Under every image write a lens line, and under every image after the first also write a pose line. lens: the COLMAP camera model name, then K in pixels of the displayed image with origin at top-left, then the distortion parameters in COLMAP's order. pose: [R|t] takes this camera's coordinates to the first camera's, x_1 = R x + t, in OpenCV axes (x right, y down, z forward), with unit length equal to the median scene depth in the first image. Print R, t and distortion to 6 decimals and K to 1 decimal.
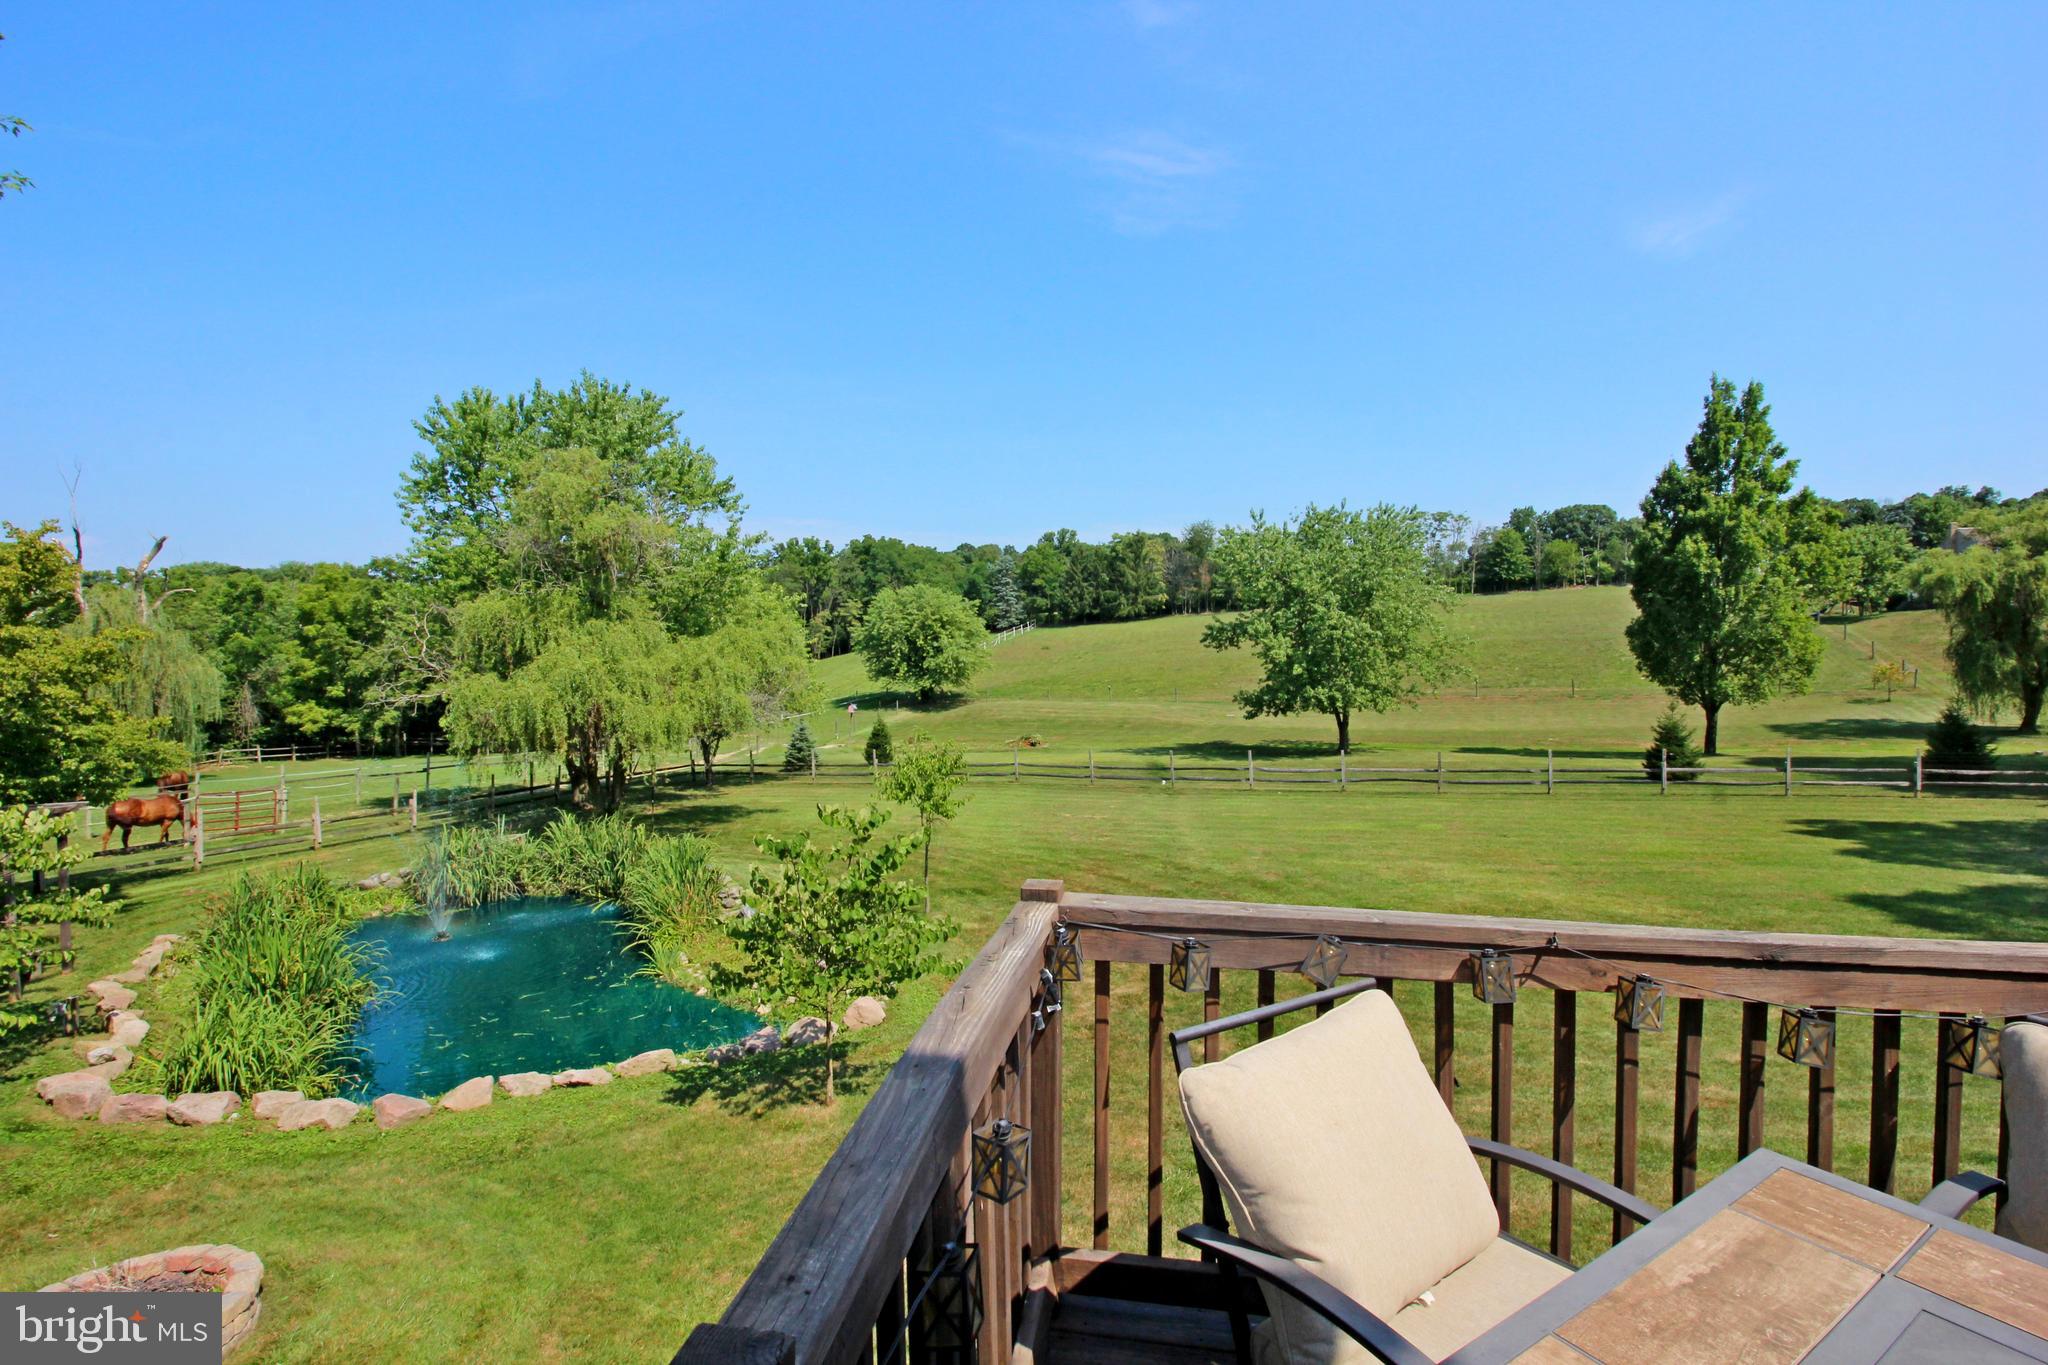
lens RADIAL K [[946.7, 0, 1040.4], [0, 946.7, 663.4], [0, 0, 1]] dist [-0.001112, -0.011936]
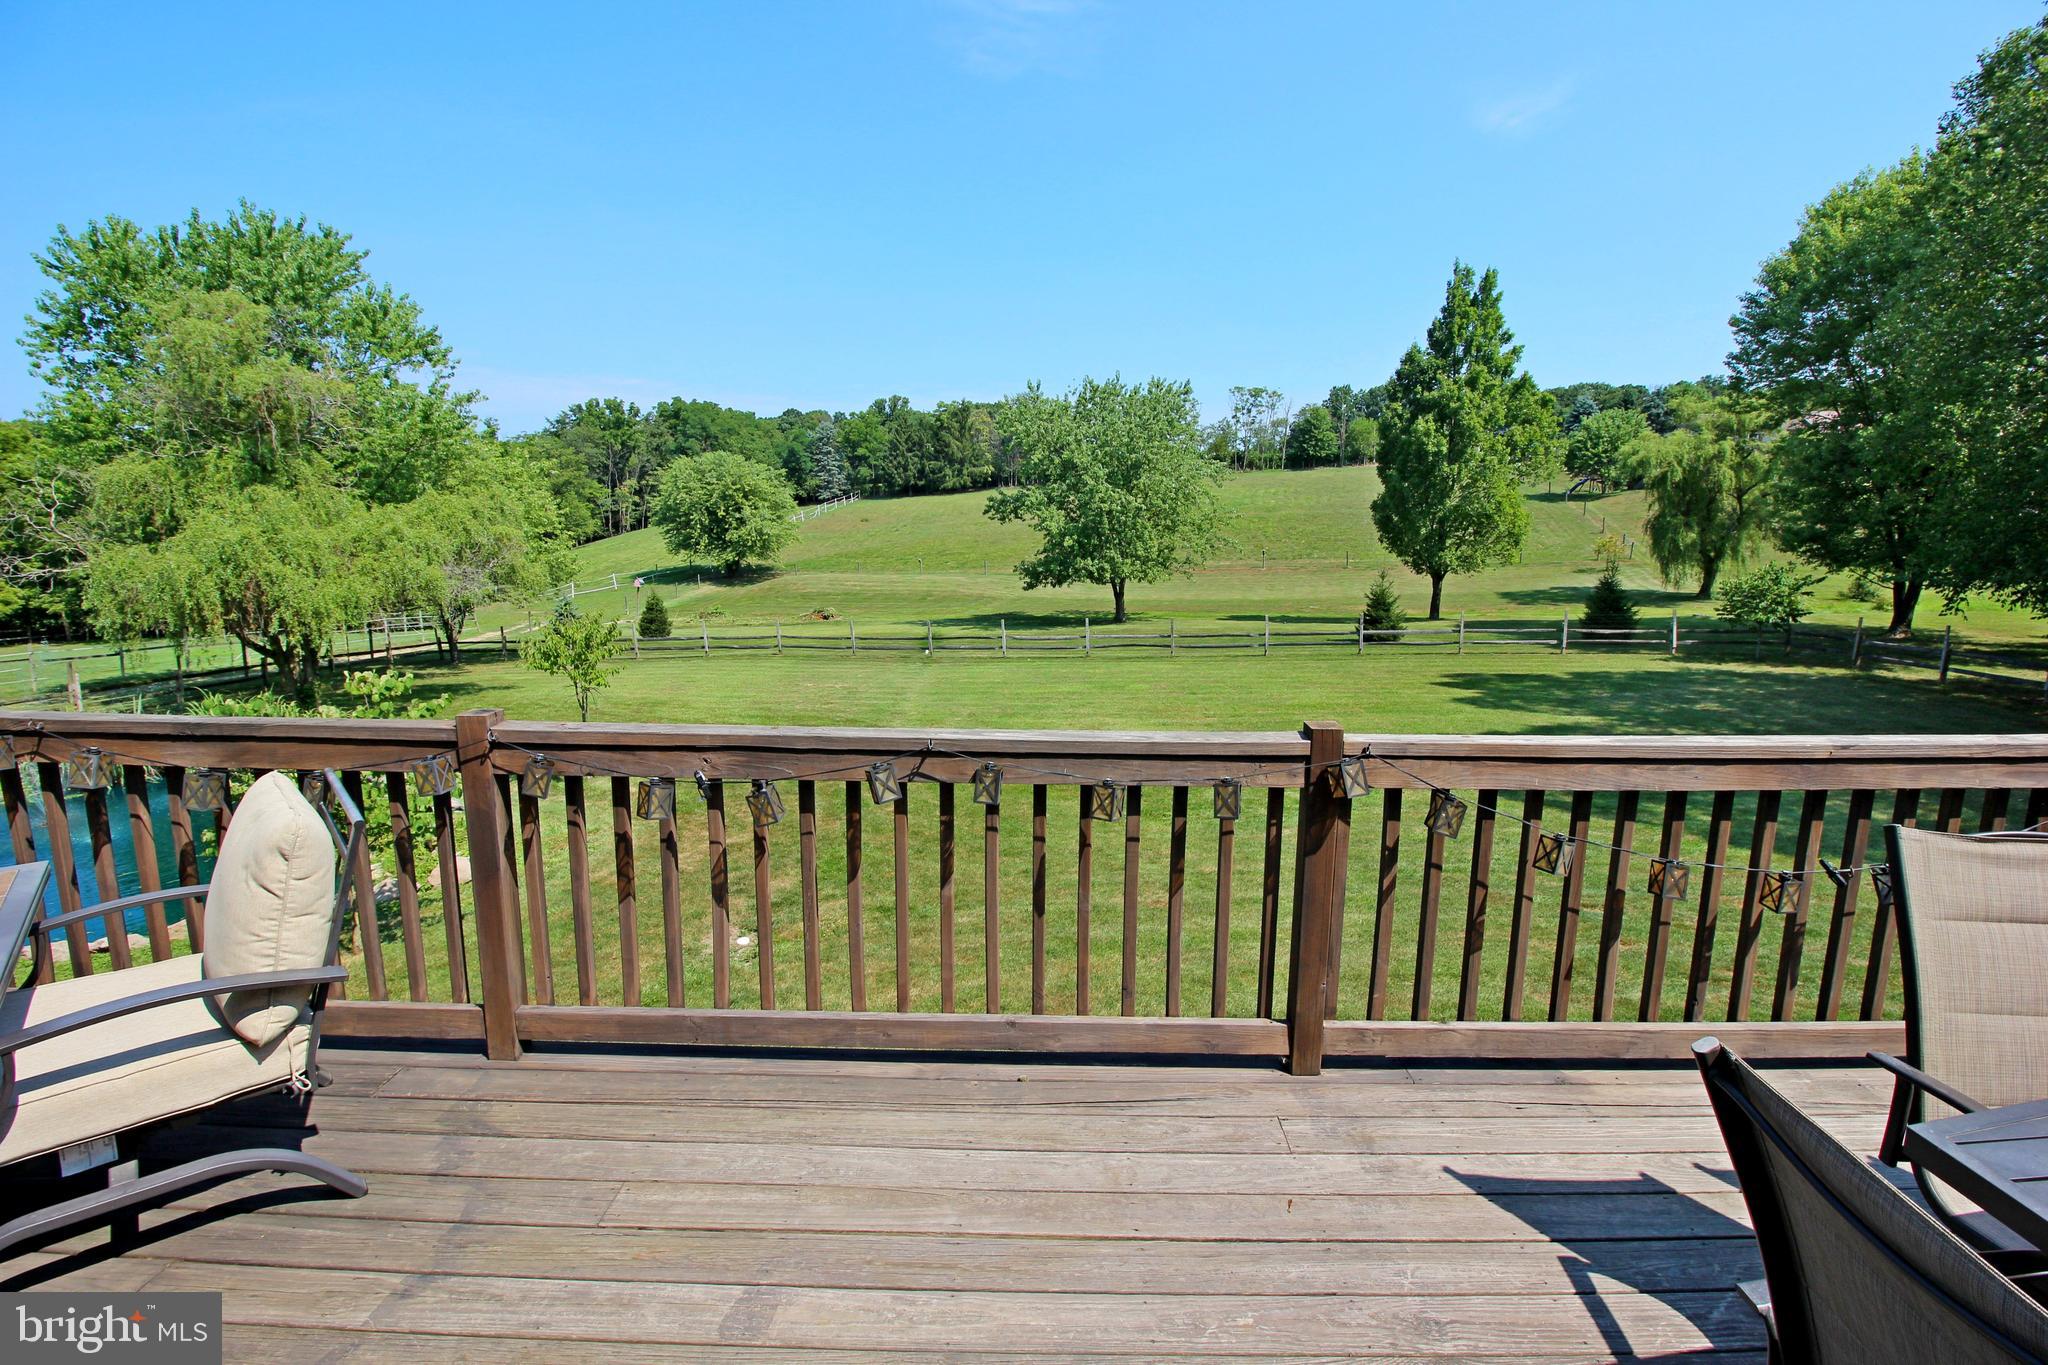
lens RADIAL K [[946.7, 0, 1038.2], [0, 946.7, 665.0], [0, 0, 1]] dist [-0.001112, -0.011936]
pose [[0.987575, -0.019547, 0.155925, 0.088908], [-0.001575, 0.990953, 0.134201, 0.002016], [-0.157138, -0.132779, 0.978610, -0.023716]]
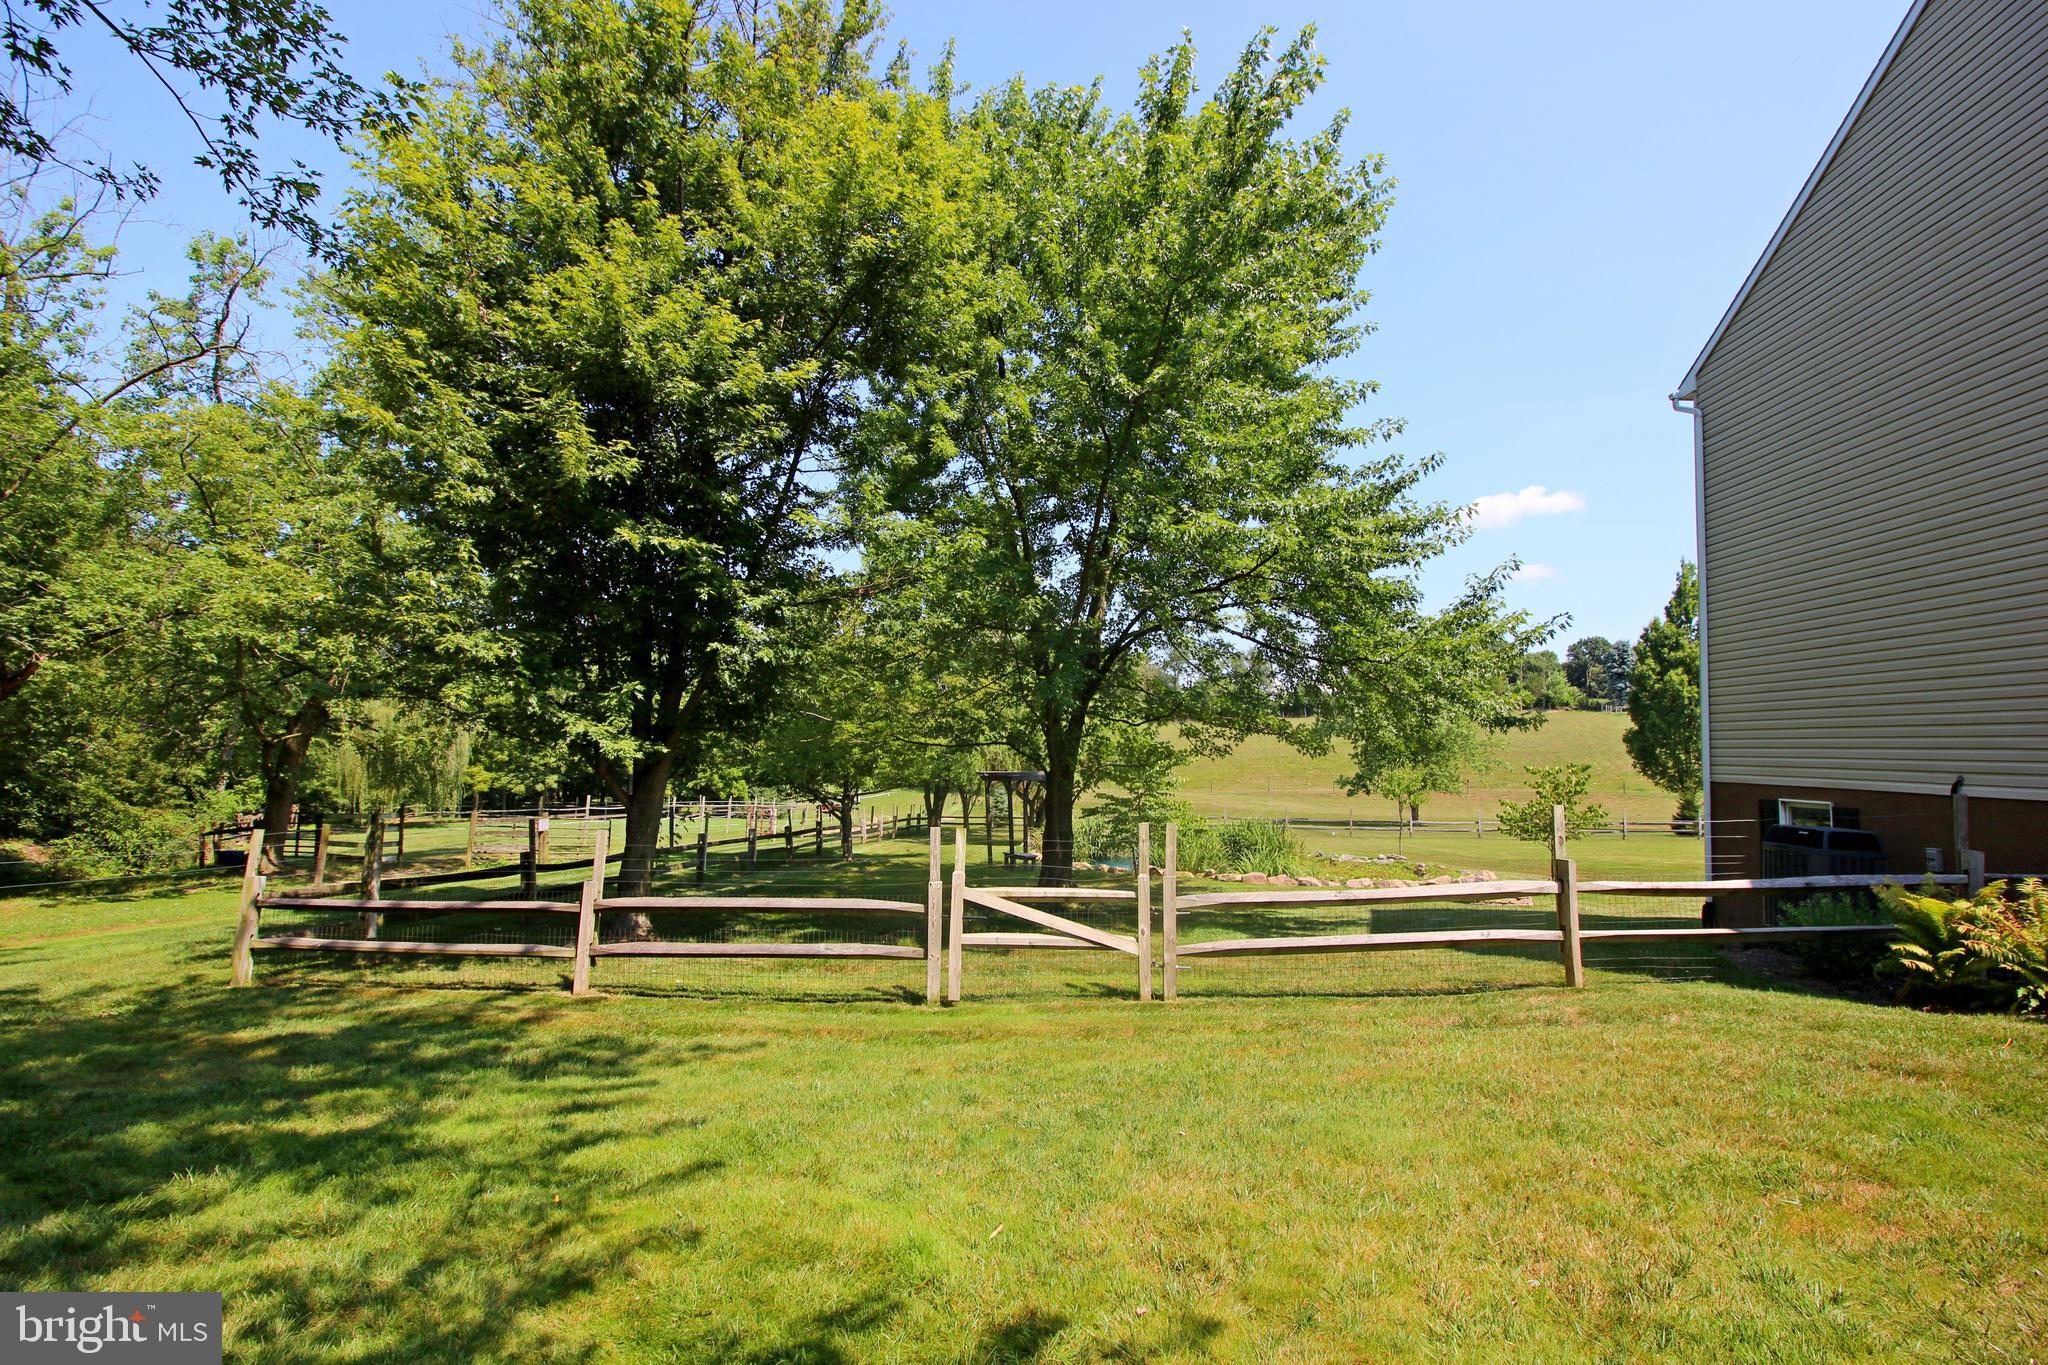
lens RADIAL K [[946.7, 0, 1027.5], [0, 946.7, 665.1], [0, 0, 1]] dist [-0.001112, -0.011936]
pose [[0.994579, 0.043870, 0.094273, -0.444042], [-0.032920, 0.992852, -0.114718, 0.055603], [-0.098631, 0.110993, 0.988915, -0.329584]]
